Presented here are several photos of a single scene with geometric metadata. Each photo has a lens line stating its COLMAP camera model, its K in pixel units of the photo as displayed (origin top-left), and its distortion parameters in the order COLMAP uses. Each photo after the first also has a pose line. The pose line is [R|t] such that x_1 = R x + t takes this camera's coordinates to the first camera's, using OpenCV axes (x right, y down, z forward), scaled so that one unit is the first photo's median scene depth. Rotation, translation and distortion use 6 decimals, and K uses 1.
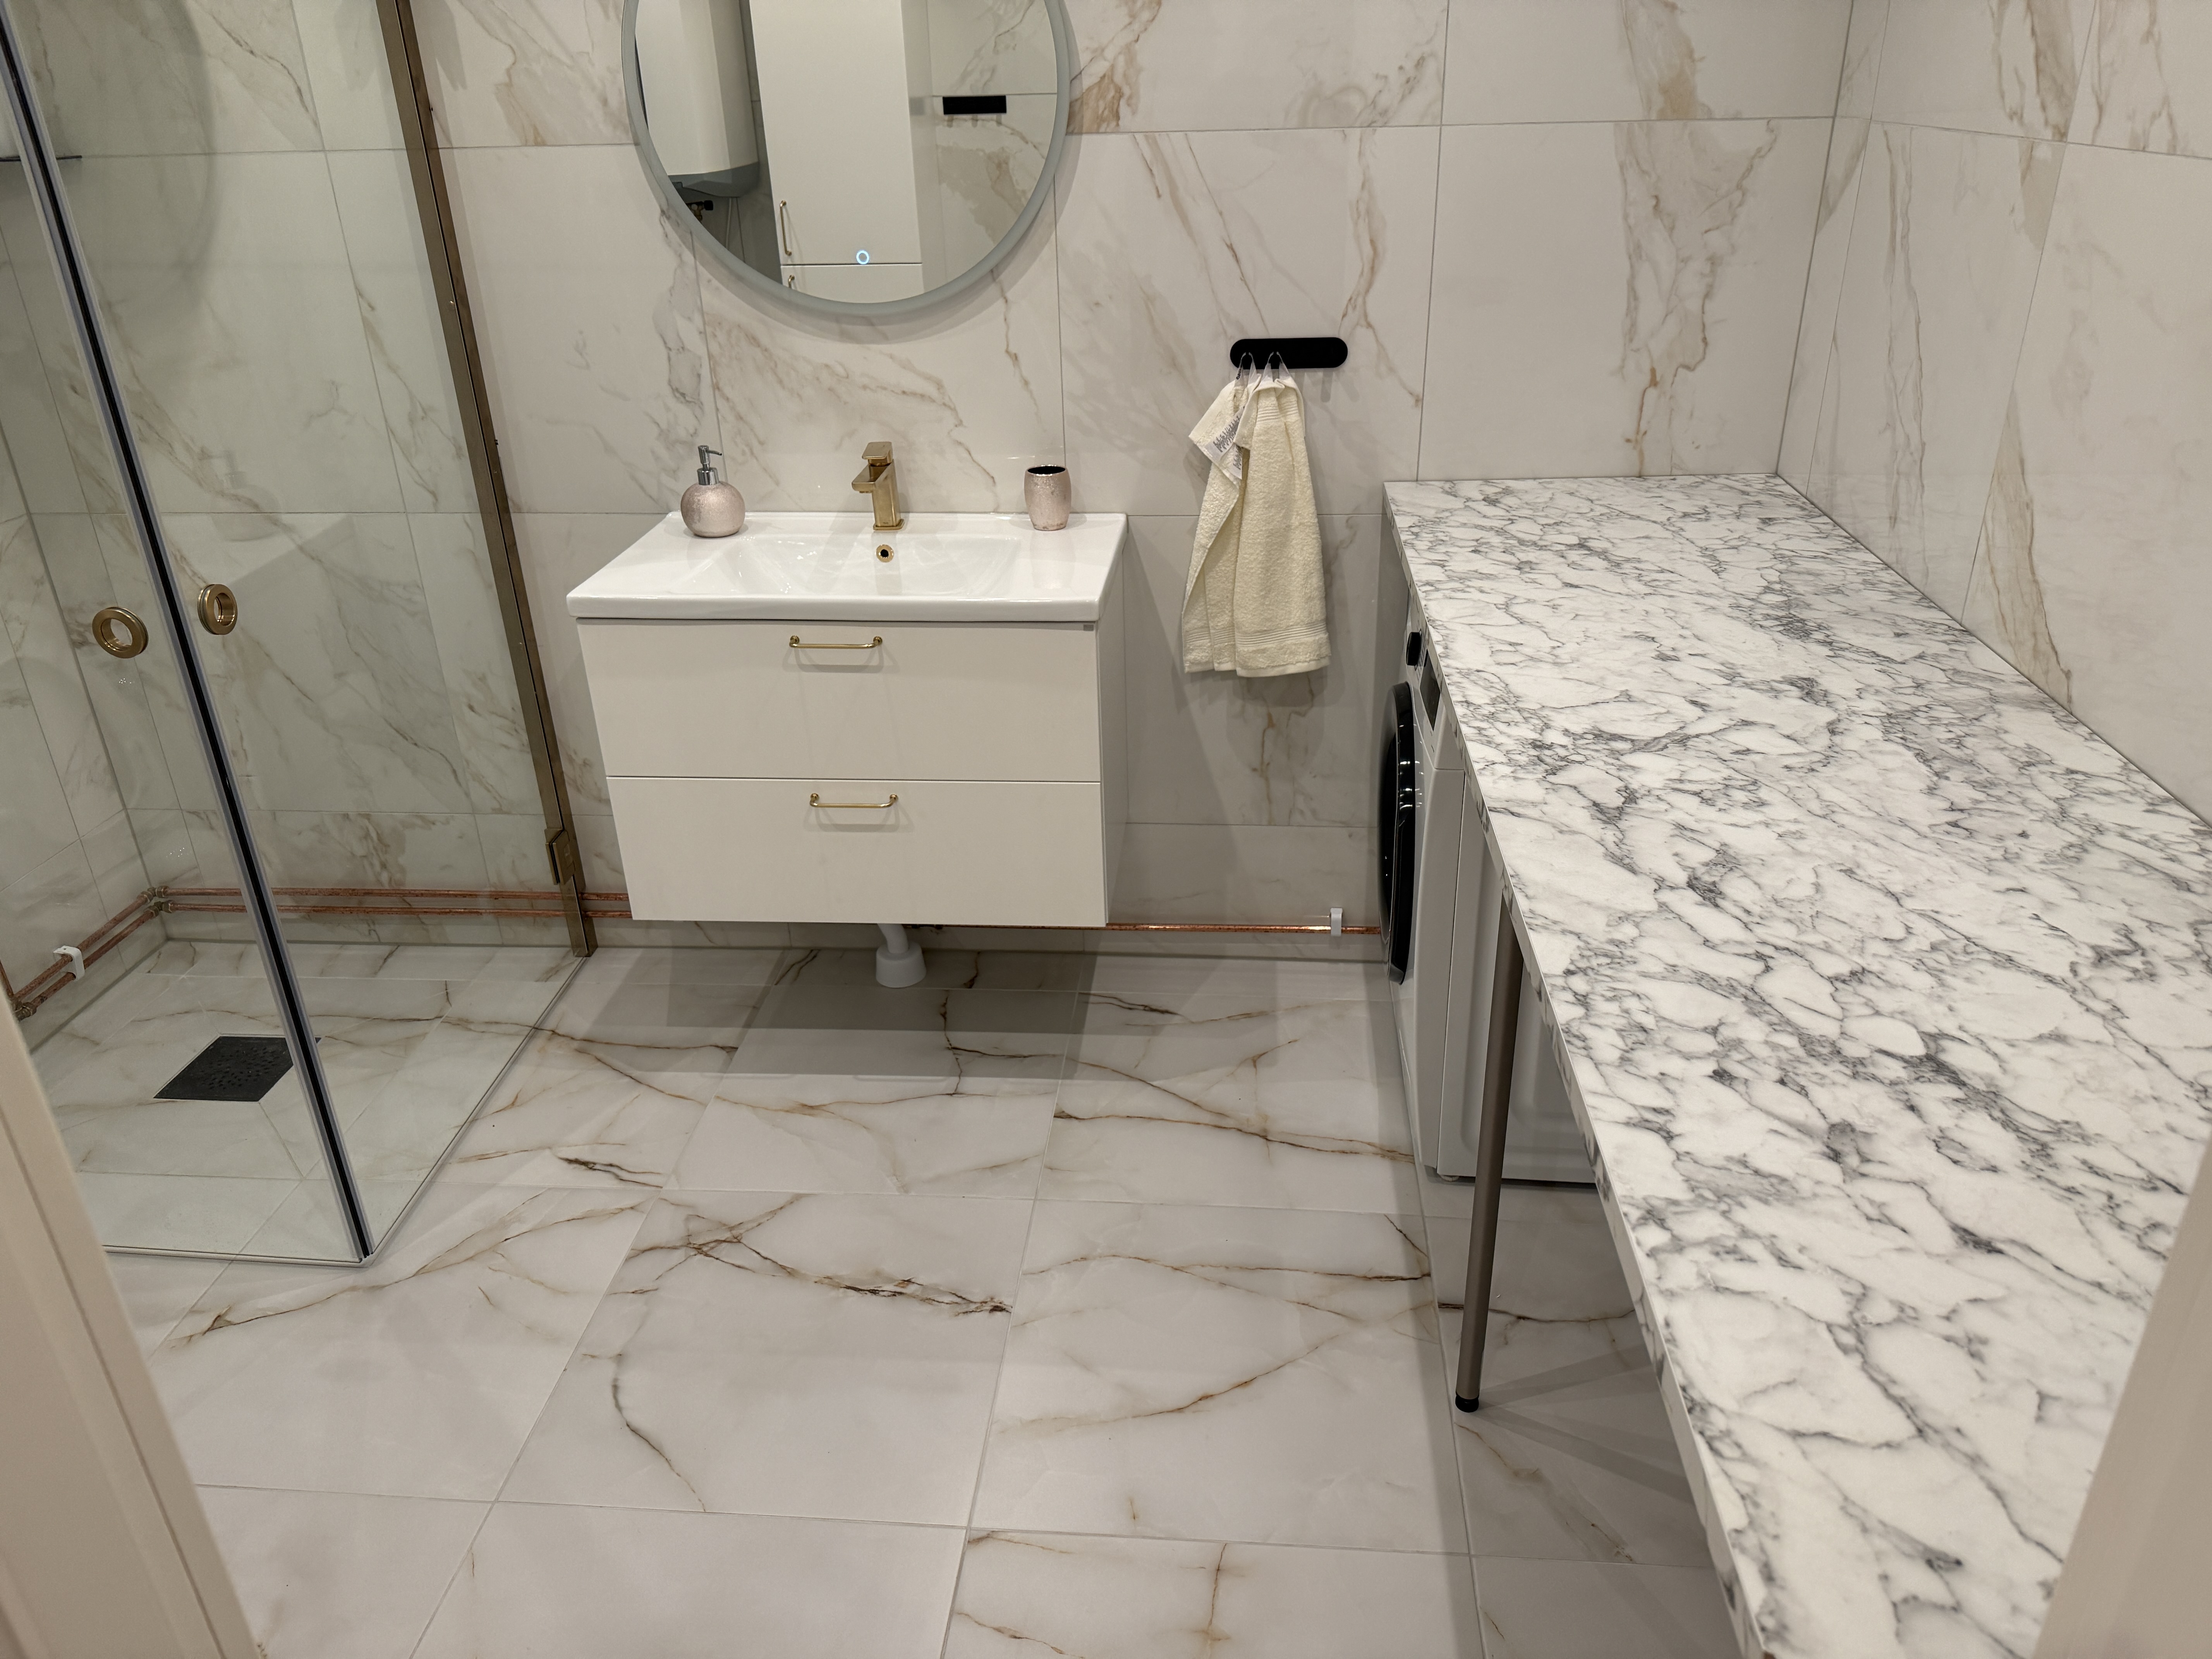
lens RADIAL K [[1572.4, 0, 1111.5], [0, 1572.4, 812.9], [0, 0, 1]] dist [0.095378, -0.181992]
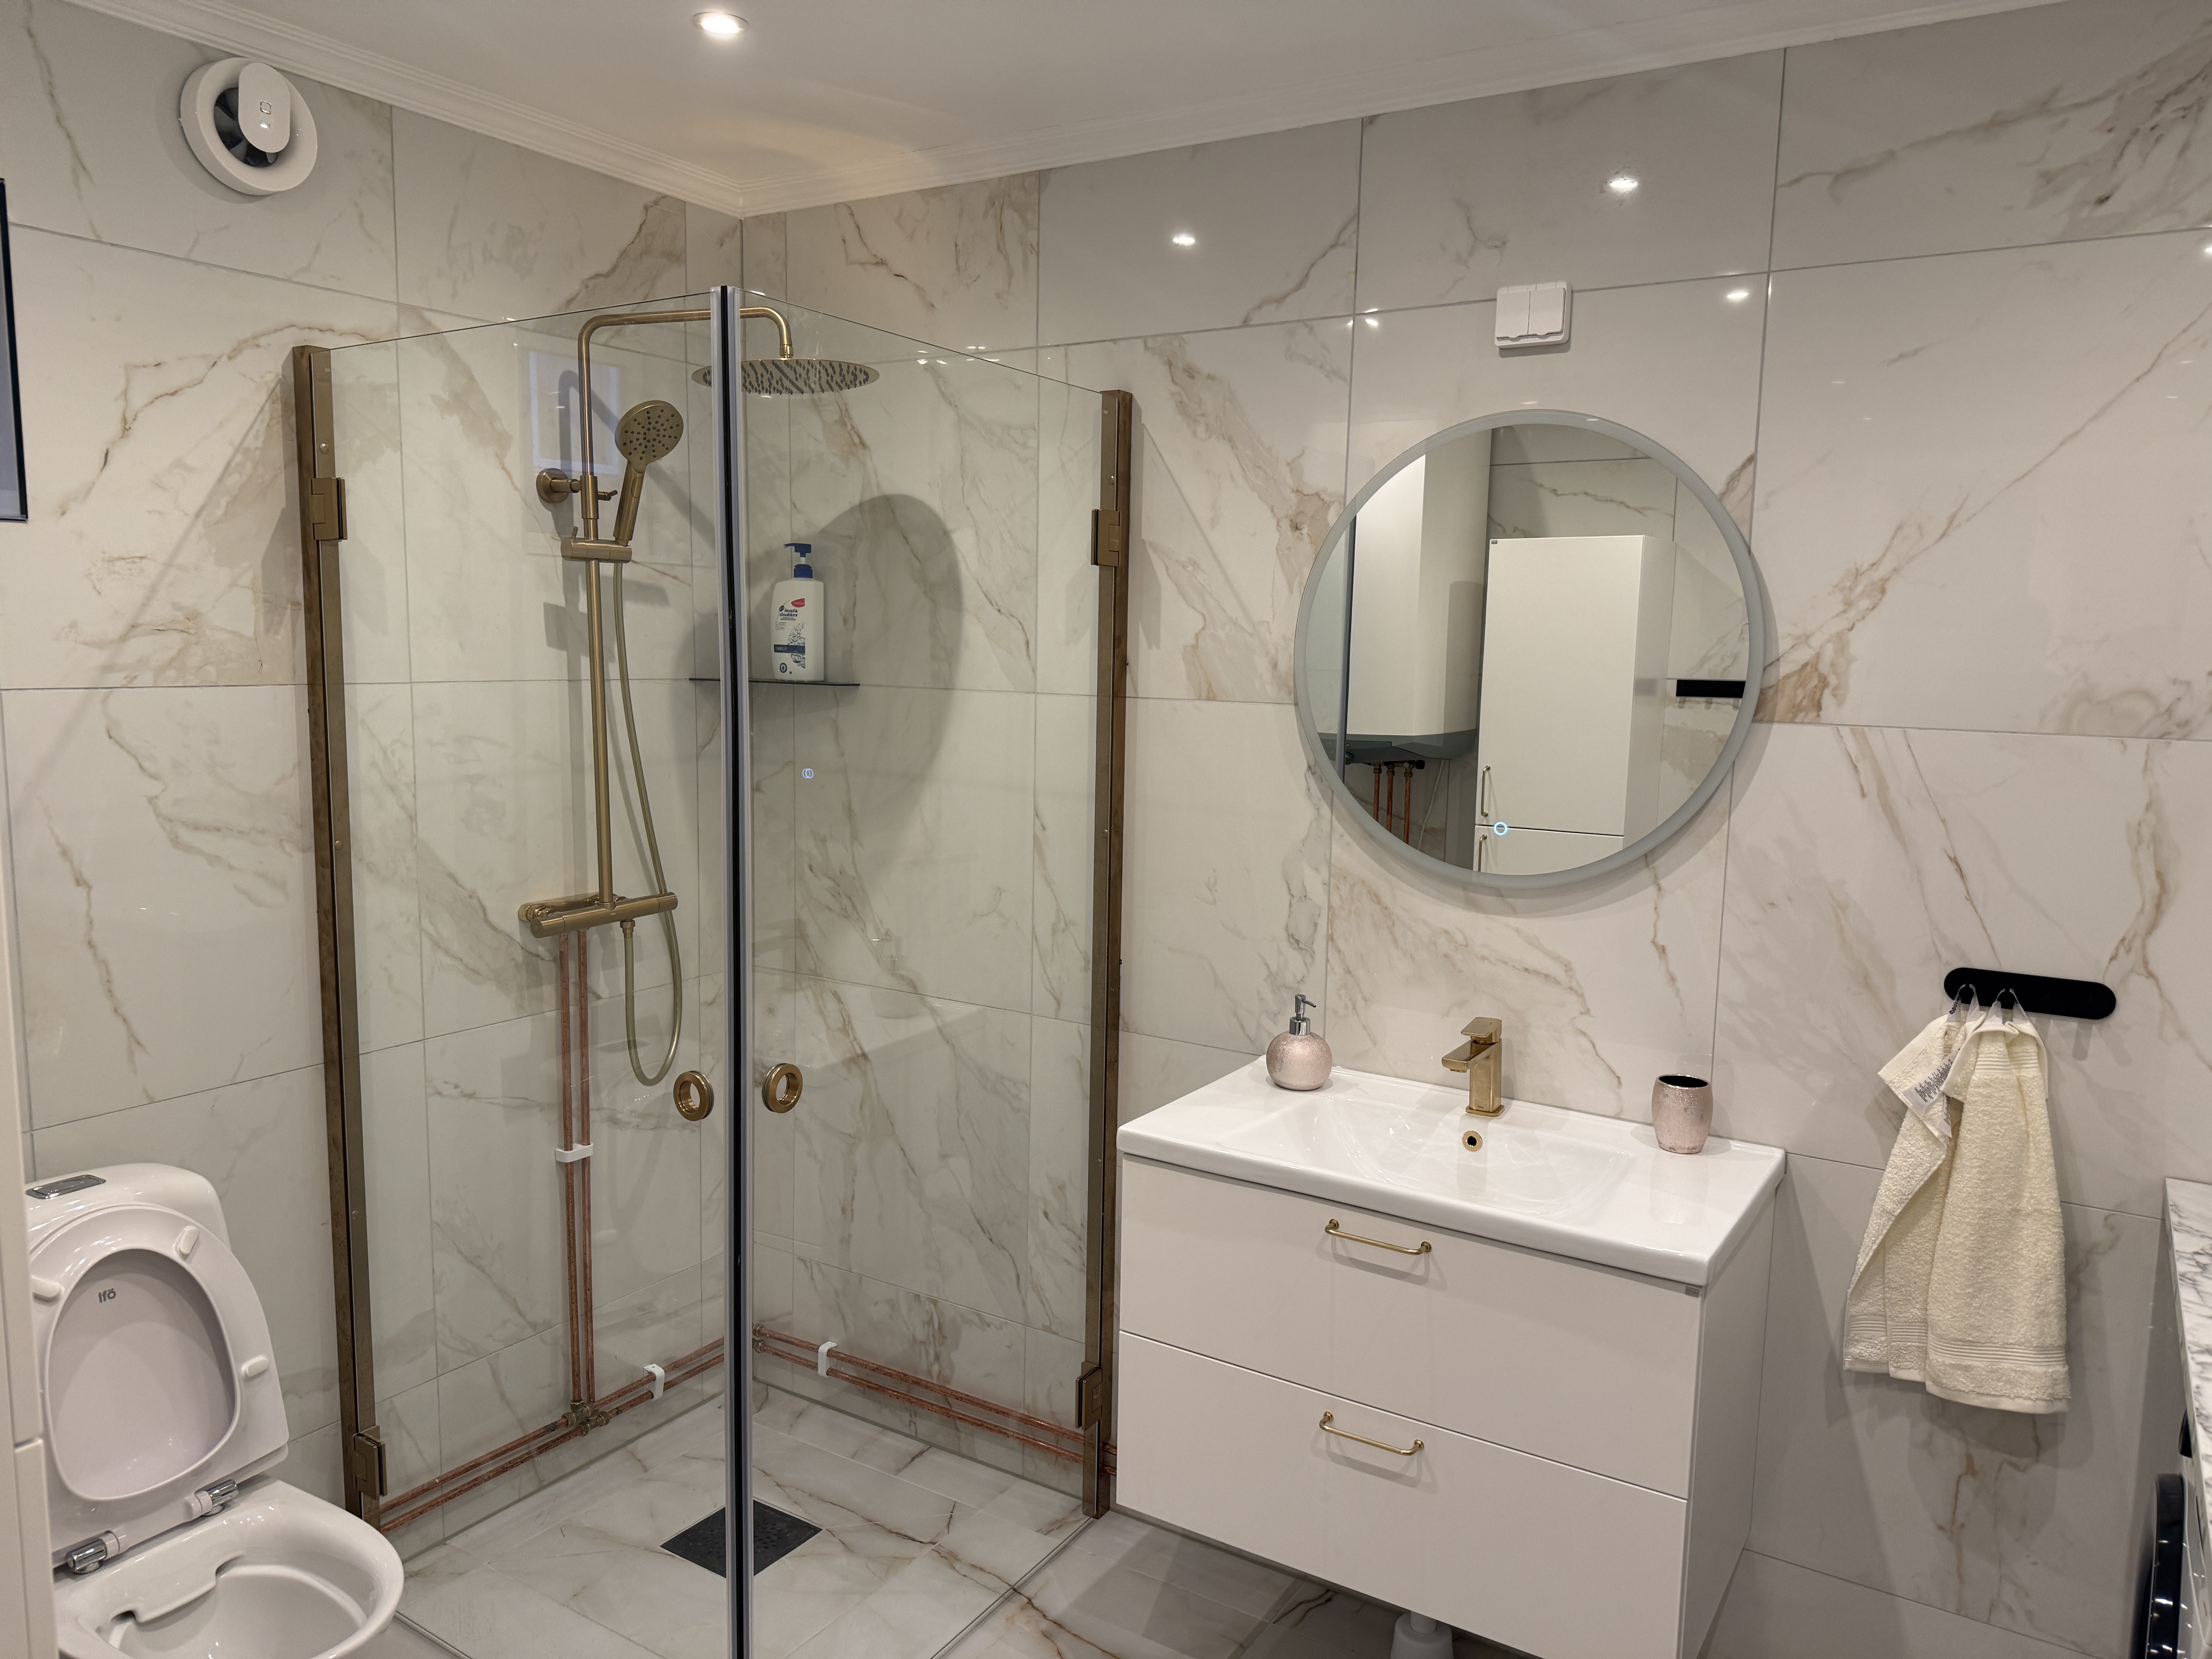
lens RADIAL K [[1564.1, 0, 1110.9], [0, 1564.1, 828.2], [0, 0, 1]] dist [0.109997, -0.135492]
pose [[0.885865, 0.098165, -0.453440, 0.060625], [-0.236214, 0.936628, -0.258710, -0.054914], [0.399308, 0.336291, 0.852913, 0.116339]]
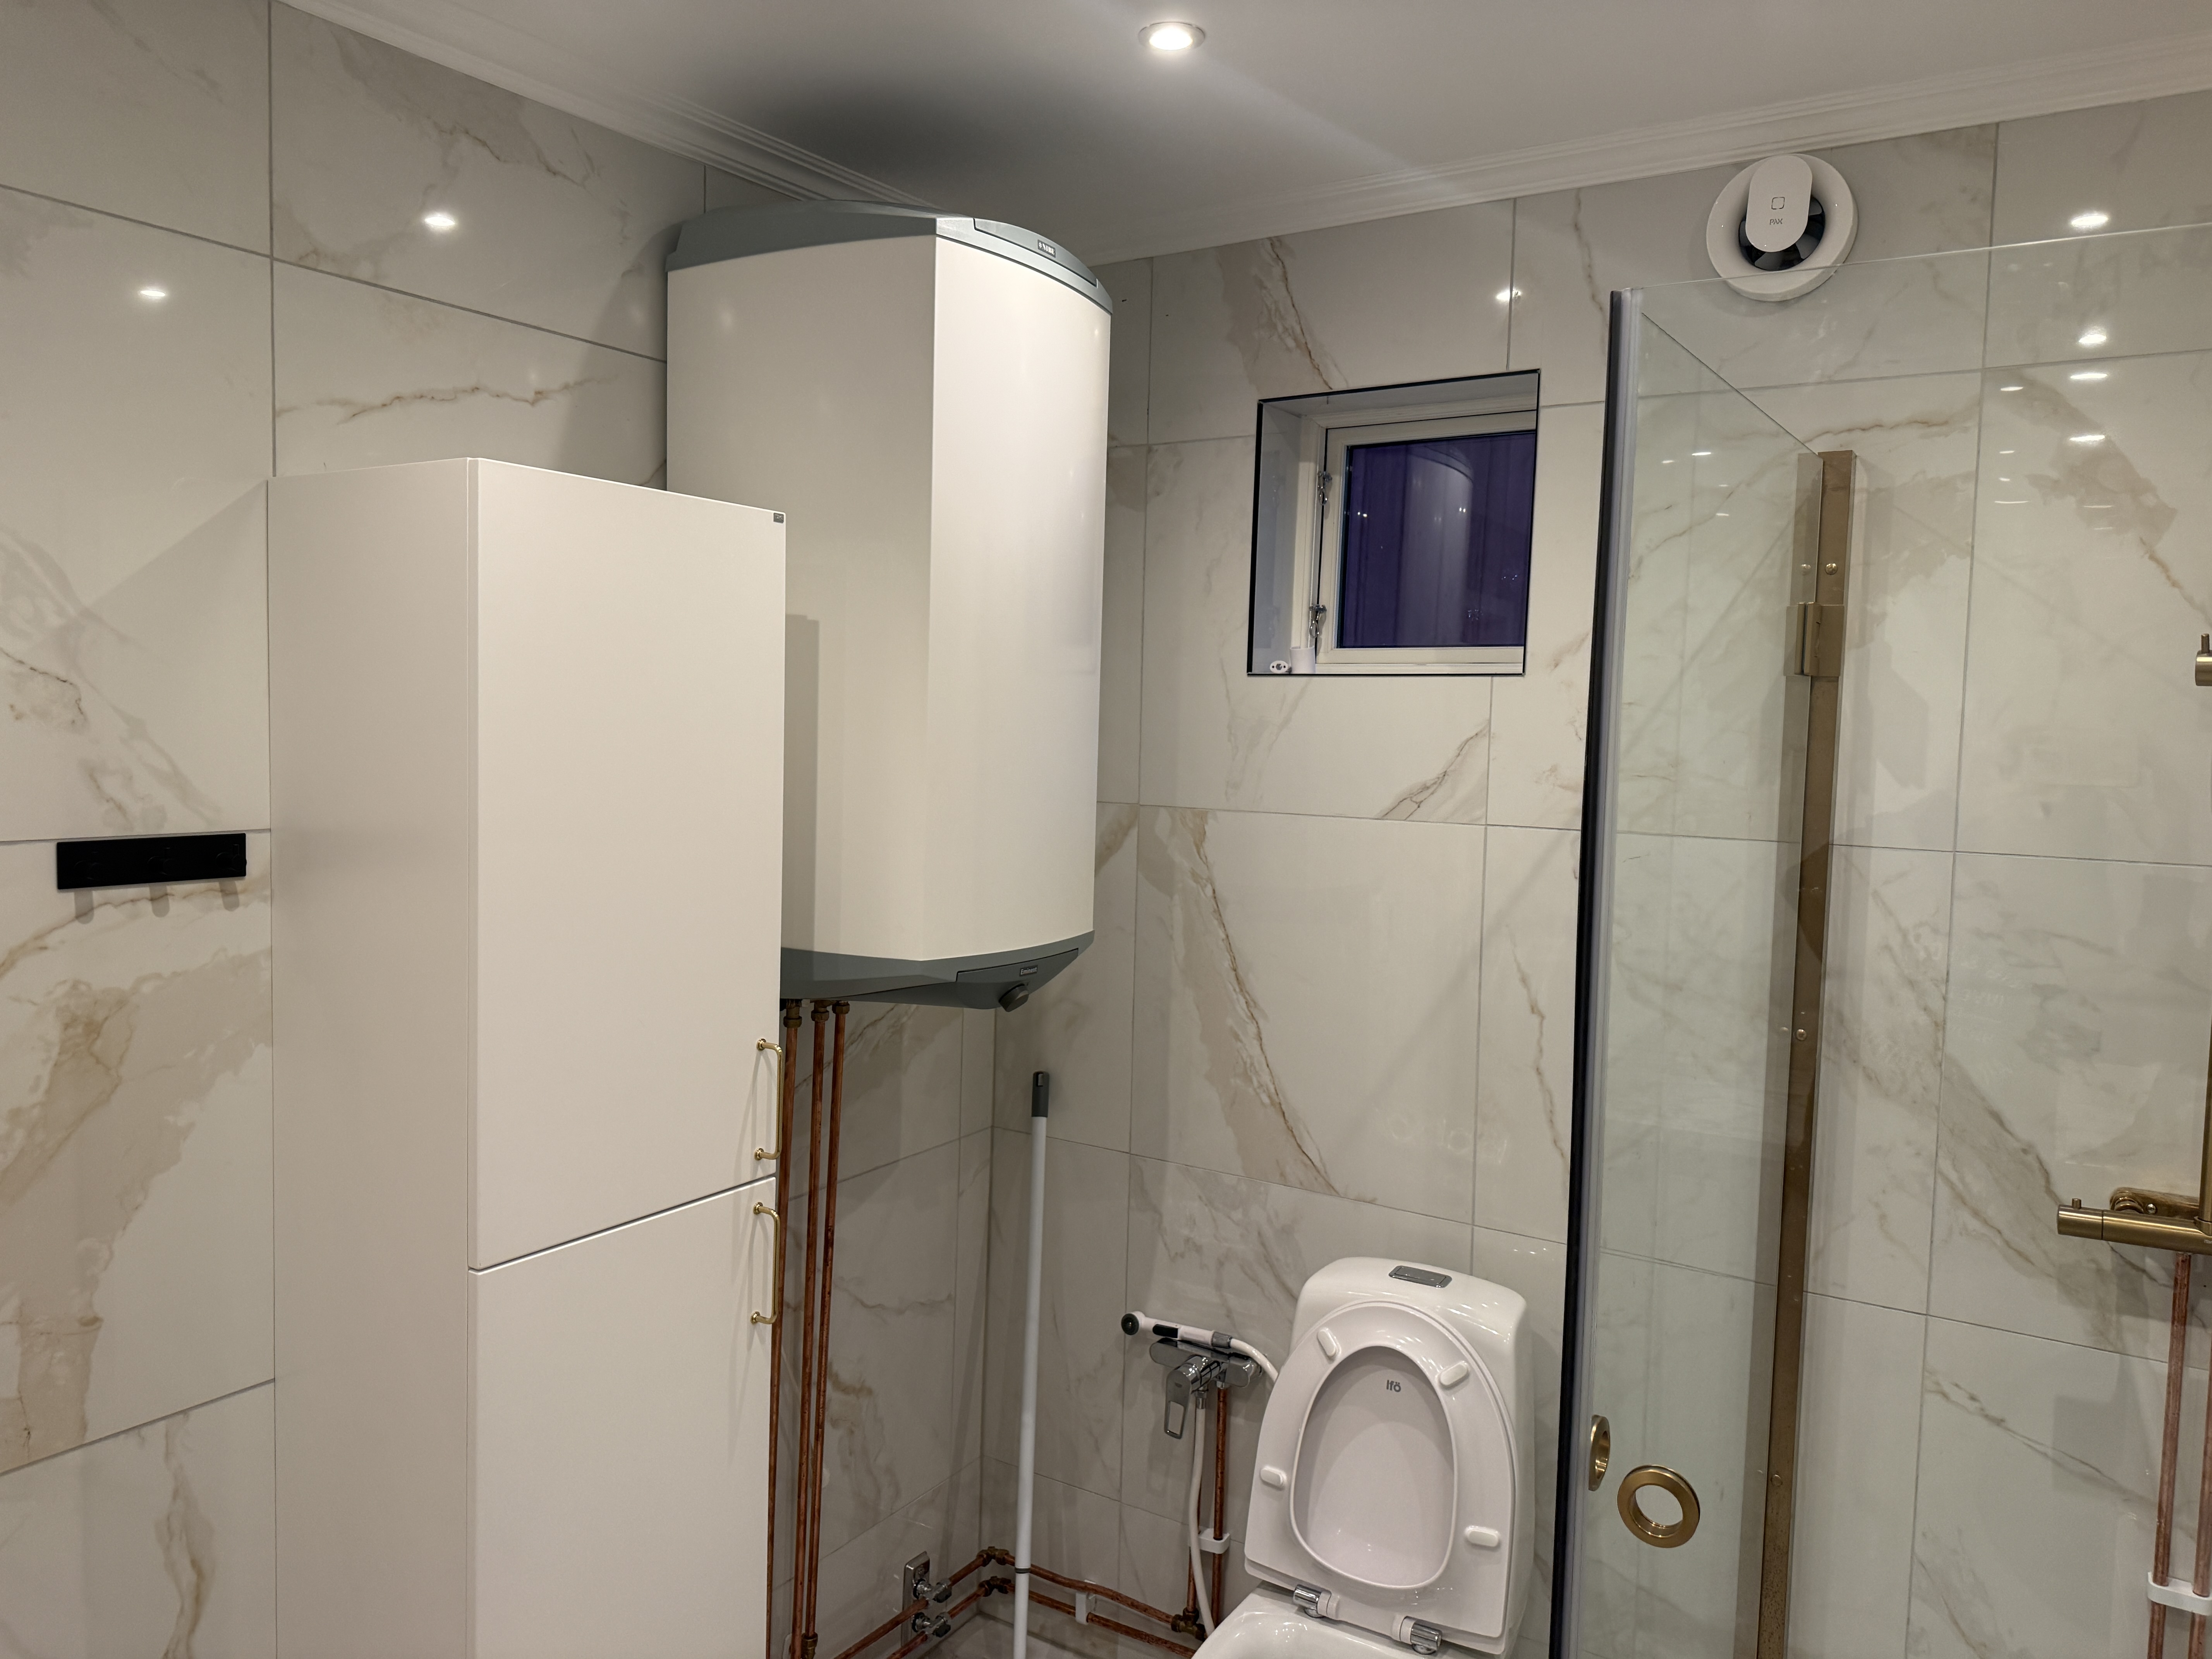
lens RADIAL K [[1582.8, 0, 1203.3], [0, 1582.8, 833.5], [0, 0, 1]] dist [0.032971, -0.044481]
pose [[-0.446635, 0.070394, -0.891943, 0.059733], [-0.402647, 0.874433, 0.270635, -0.365035], [0.798995, 0.480013, -0.362208, 0.746396]]
